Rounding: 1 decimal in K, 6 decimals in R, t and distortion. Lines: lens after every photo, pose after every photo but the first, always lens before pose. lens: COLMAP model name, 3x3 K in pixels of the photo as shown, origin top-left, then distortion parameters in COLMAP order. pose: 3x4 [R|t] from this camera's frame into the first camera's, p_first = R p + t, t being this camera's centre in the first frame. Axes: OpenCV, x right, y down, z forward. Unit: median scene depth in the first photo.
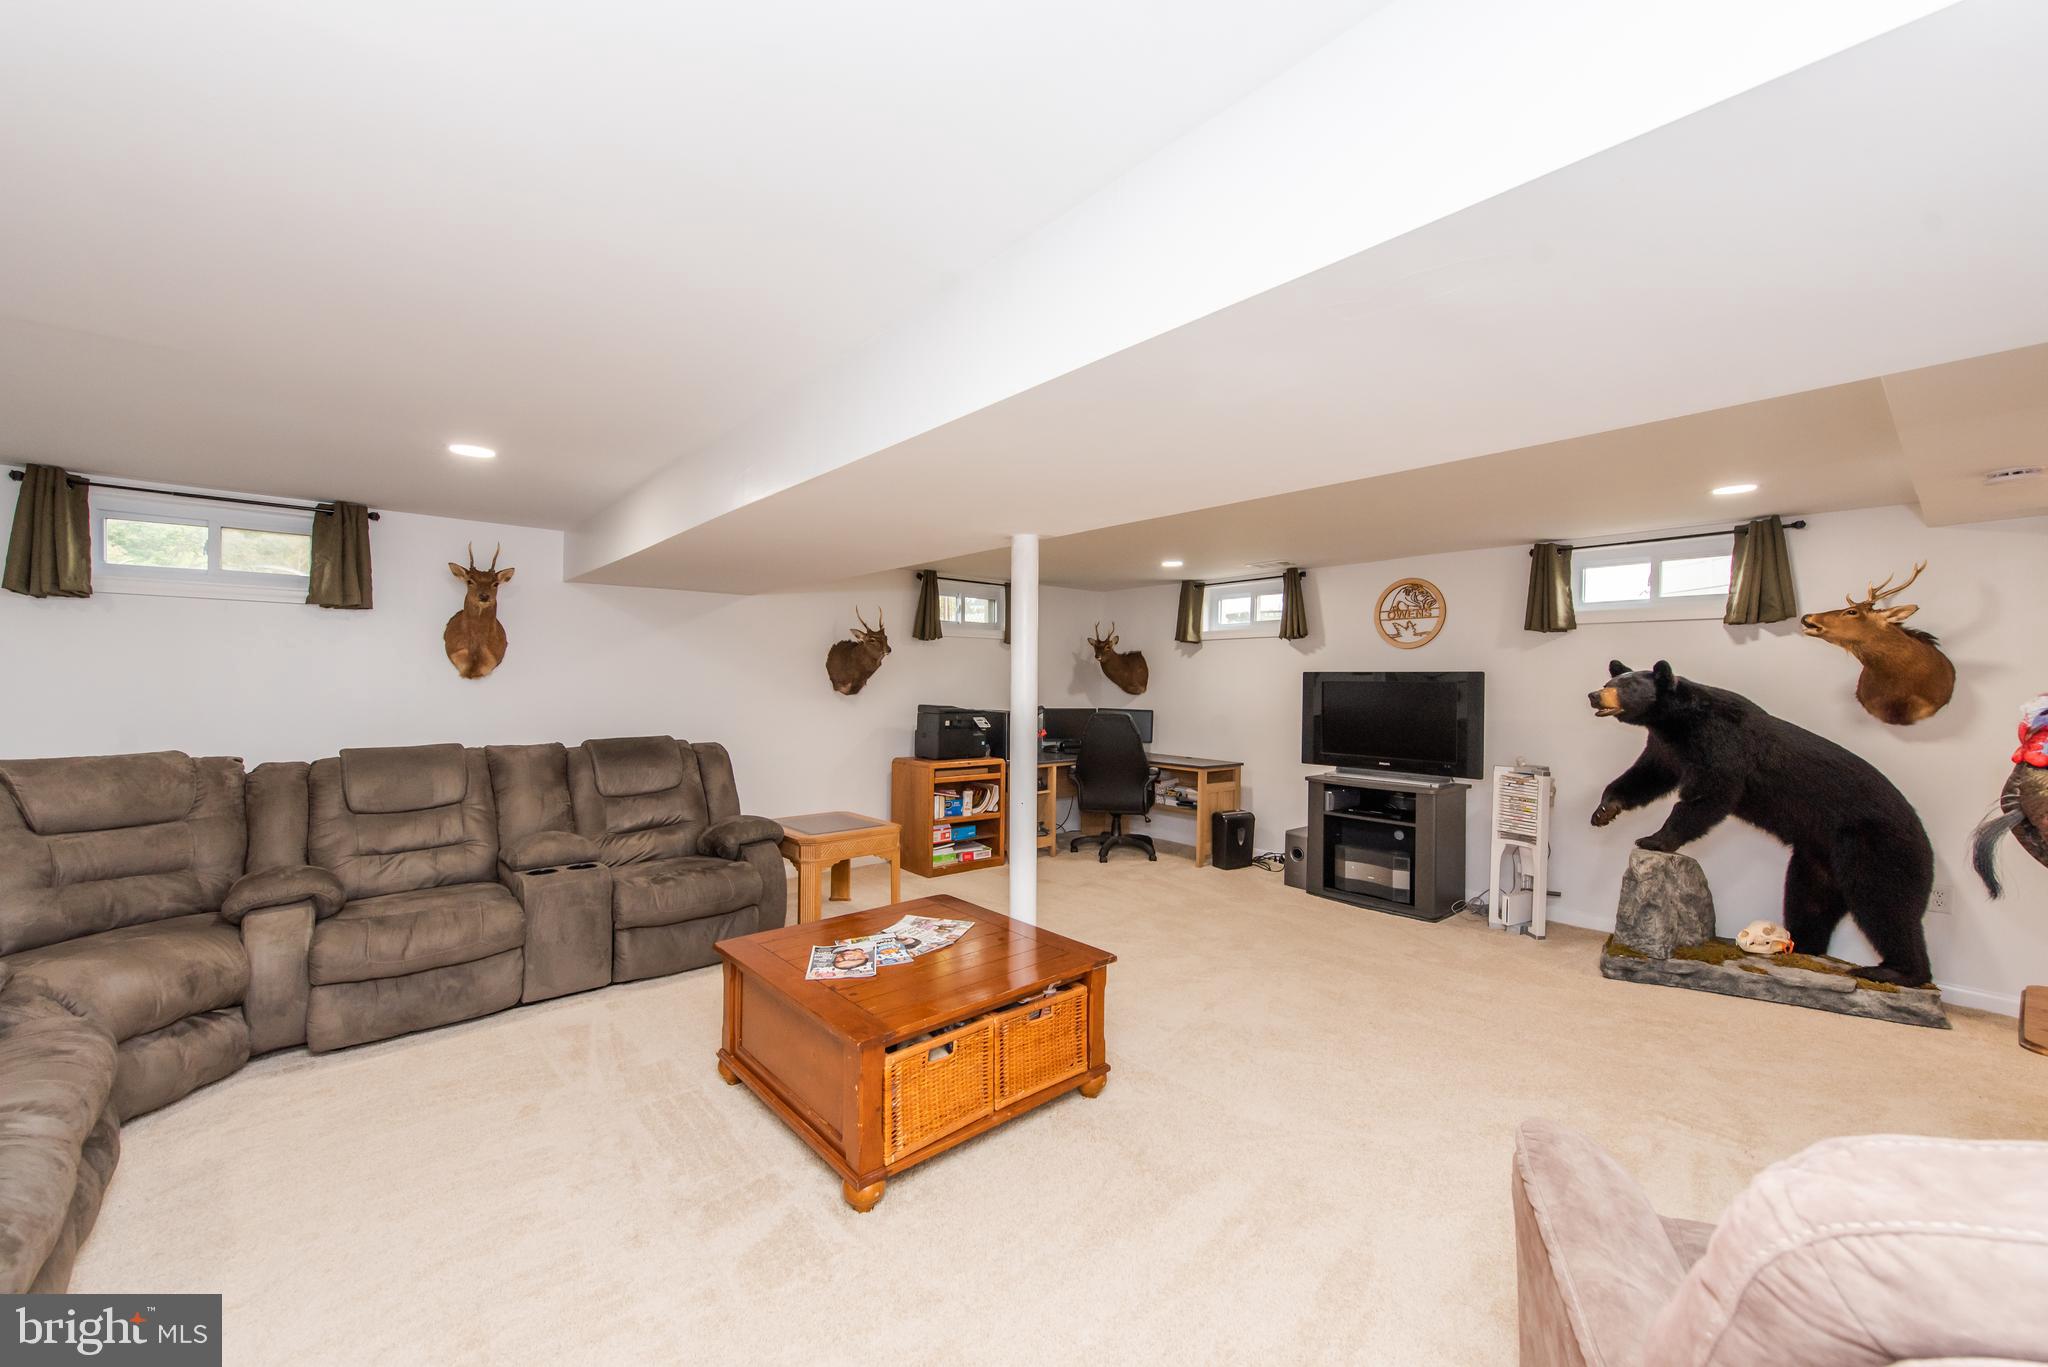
lens RADIAL K [[805.2, 0, 1026.9], [0, 805.2, 681.5], [0, 0, 1]] dist [0.017656, -0.004490]
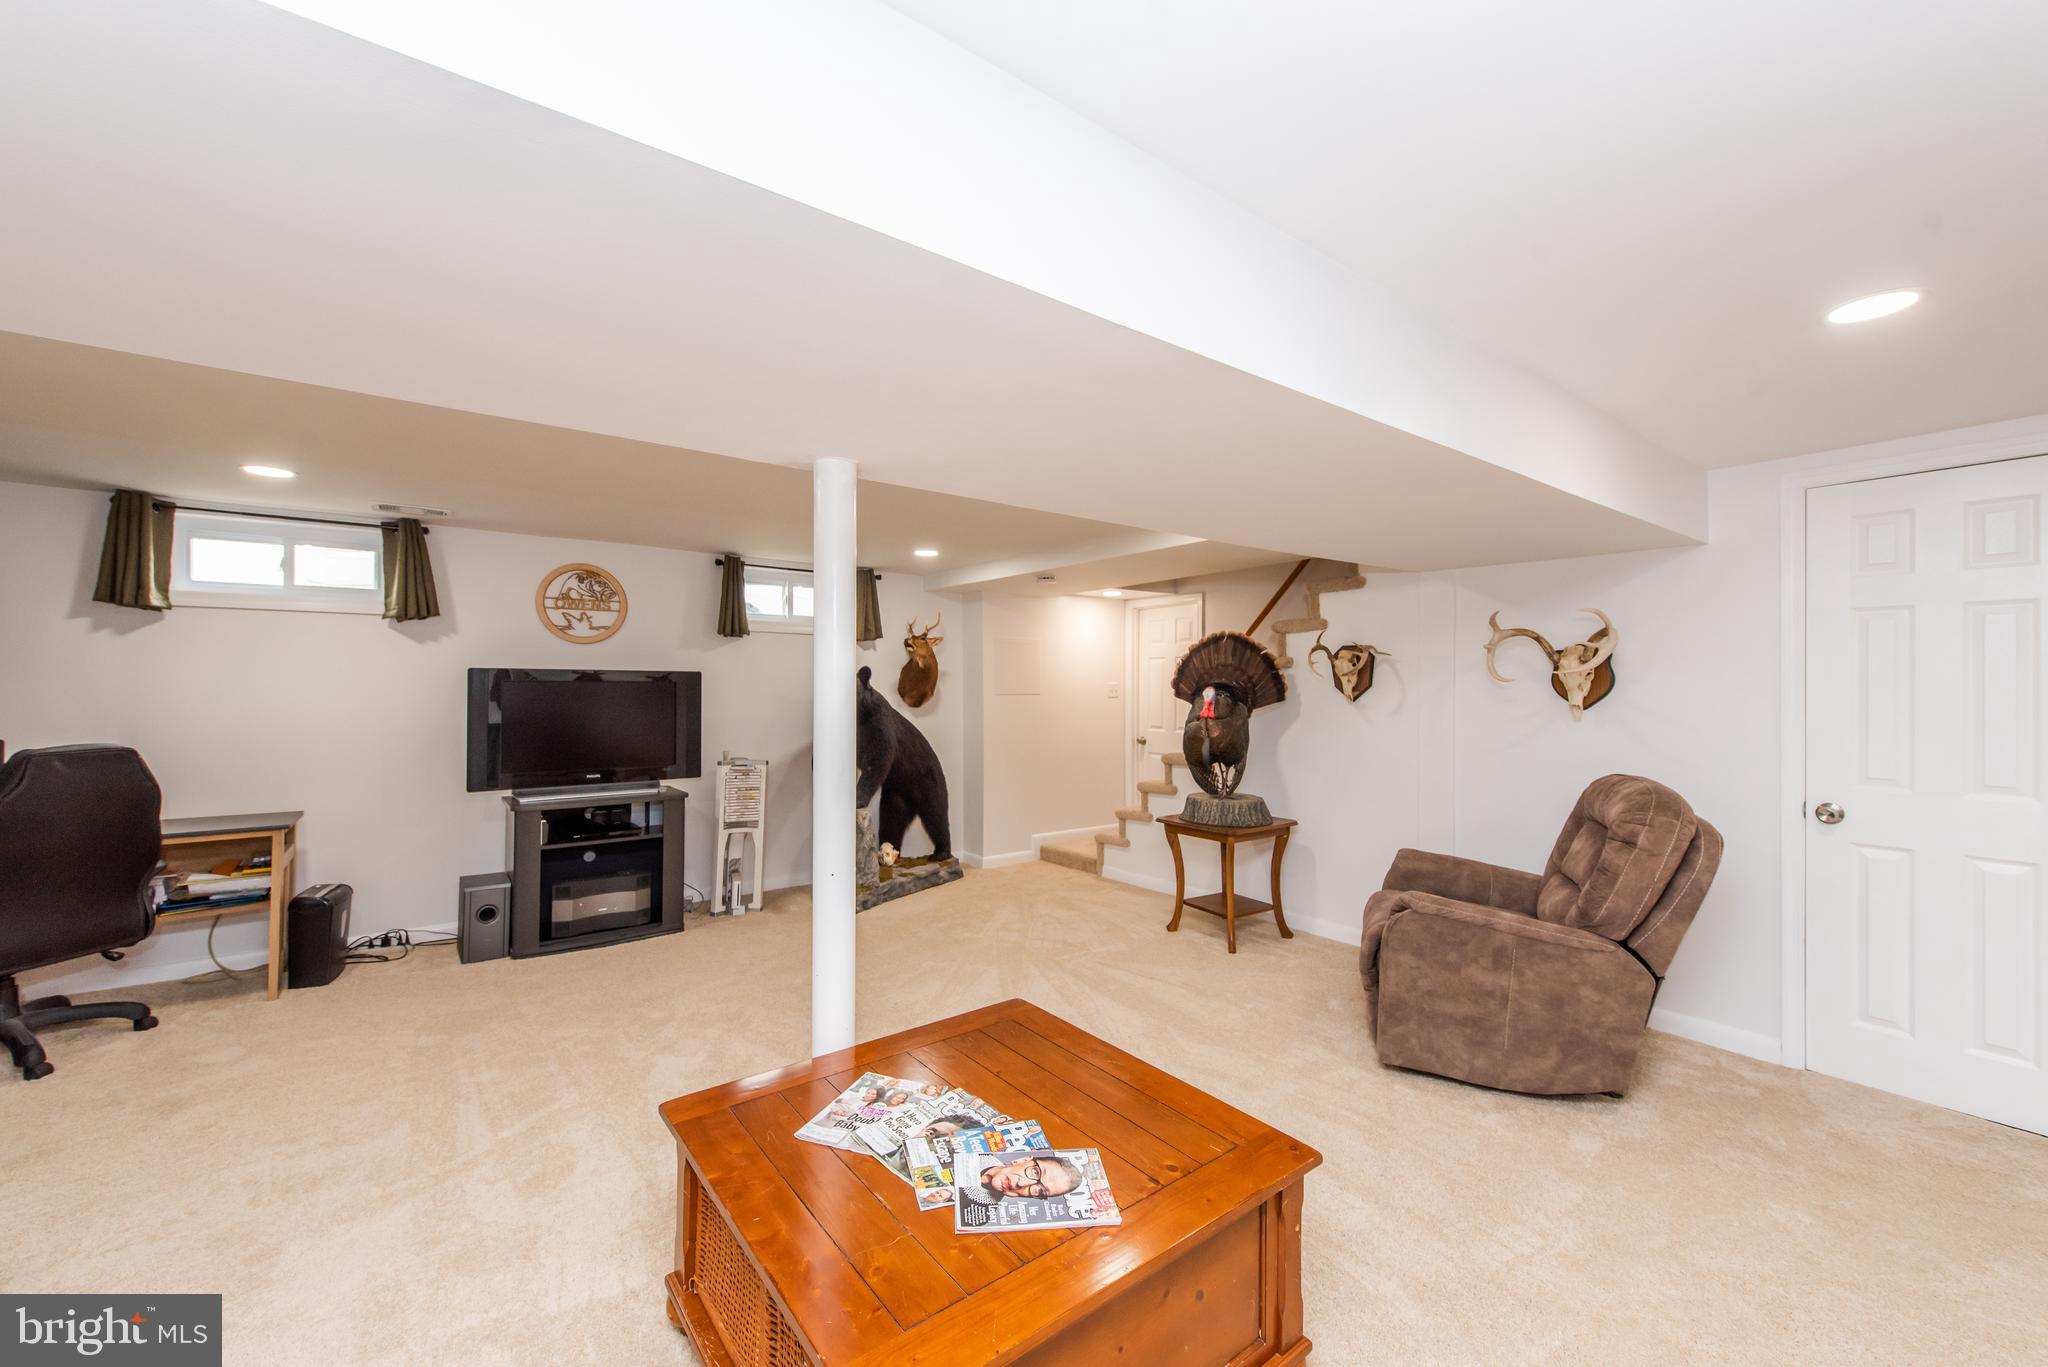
lens RADIAL K [[805.2, 0, 1026.9], [0, 805.2, 681.5], [0, 0, 1]] dist [0.017656, -0.004490]
pose [[0.055432, -0.004564, 0.998452, -0.389842], [-0.004544, 0.999978, 0.004823, -0.005908], [-0.998452, -0.004804, 0.055410, 0.478974]]
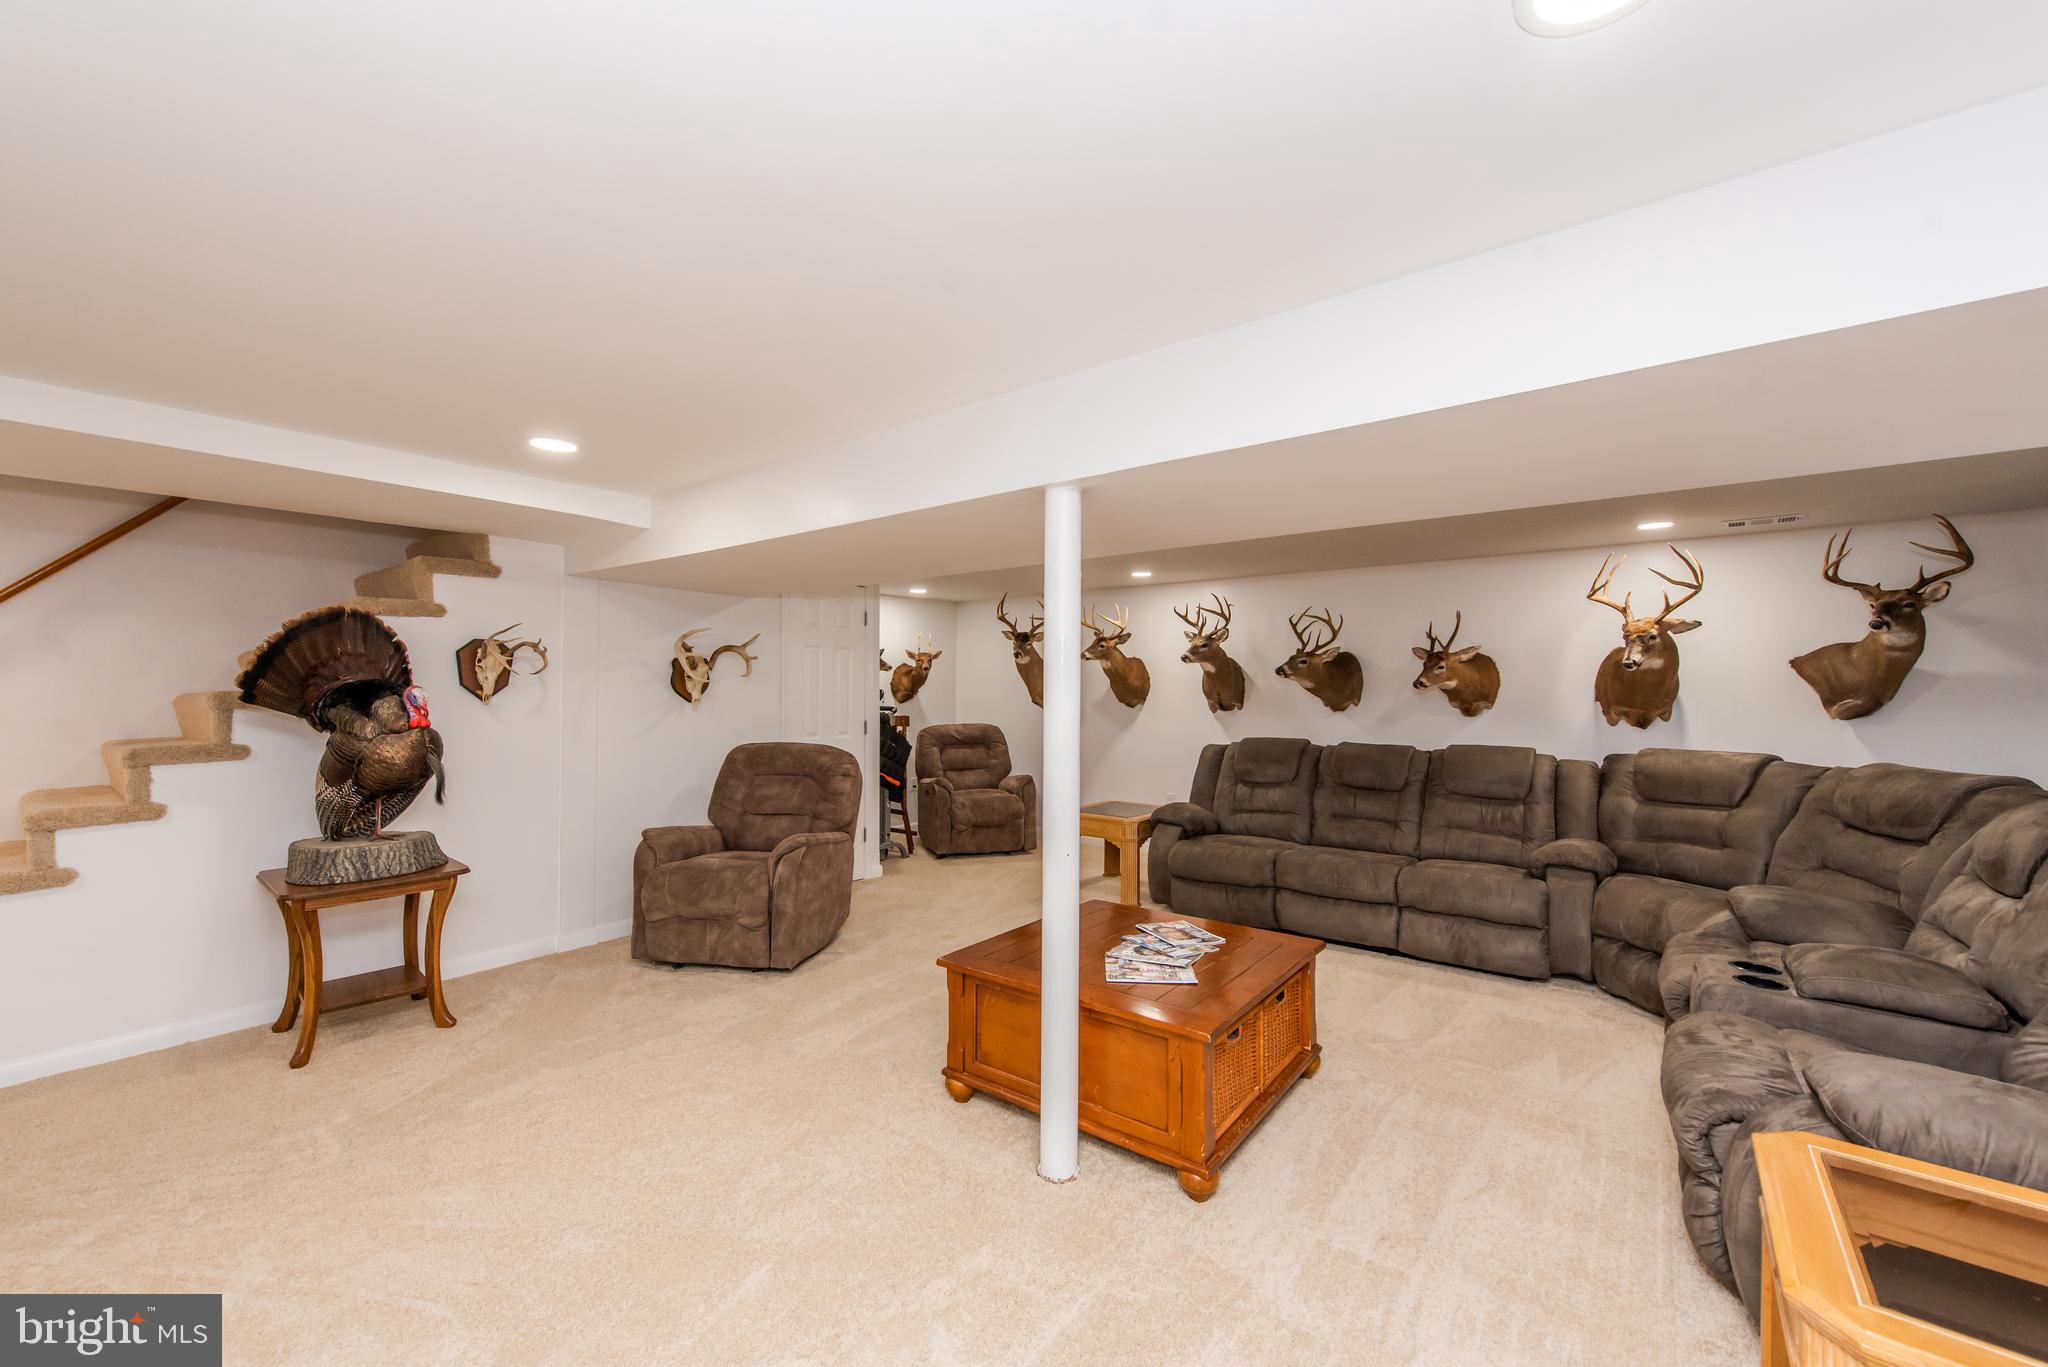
lens RADIAL K [[805.2, 0, 1026.9], [0, 805.2, 681.5], [0, 0, 1]] dist [0.017656, -0.004490]
pose [[-0.979824, -0.010796, -0.199569, 0.103033], [-0.007733, 0.999840, -0.016122, 0.006284], [0.199712, -0.014254, -0.979751, 1.016835]]
